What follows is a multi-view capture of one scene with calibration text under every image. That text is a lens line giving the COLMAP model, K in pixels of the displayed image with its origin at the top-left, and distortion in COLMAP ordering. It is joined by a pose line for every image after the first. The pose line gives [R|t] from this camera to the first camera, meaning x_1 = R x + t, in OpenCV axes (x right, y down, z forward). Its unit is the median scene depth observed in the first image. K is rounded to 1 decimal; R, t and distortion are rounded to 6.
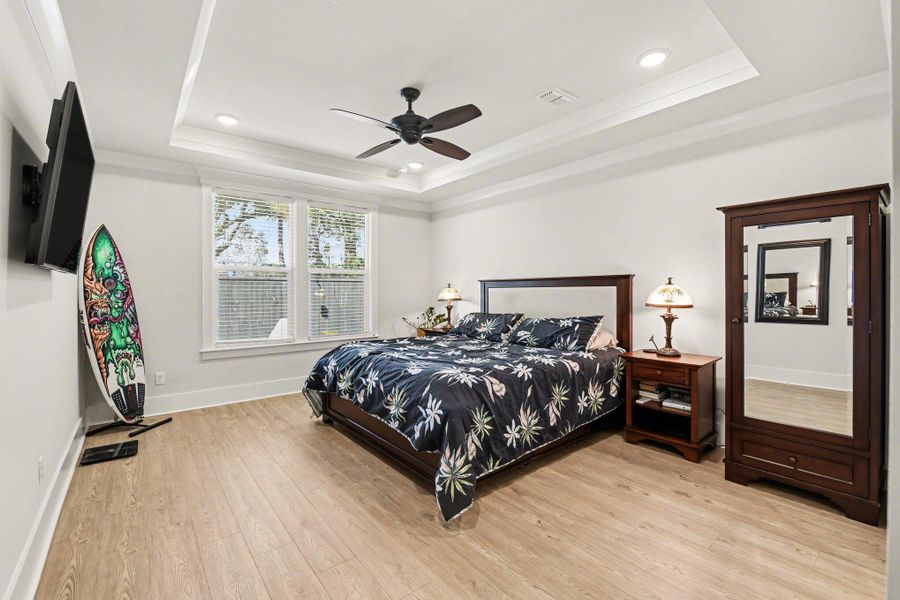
lens RADIAL K [[381.2, 0, 451.7], [0, 381.2, 293.3], [0, 0, 1]] dist [-0.022152, 0.000354]
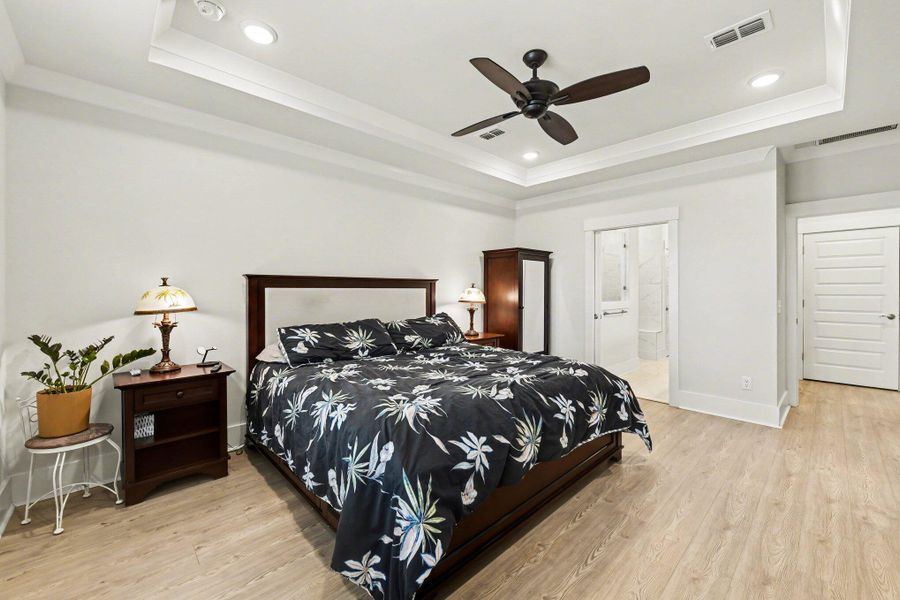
lens RADIAL K [[361.3, 0, 456.6], [0, 361.3, 293.3], [0, 0, 1]] dist [0.000883, -0.000215]
pose [[-0.070767, -0.000741, 0.997493, -0.713259], [0.009864, 0.999950, 0.001443, -0.004181], [-0.997444, 0.009941, -0.070756, 0.980461]]
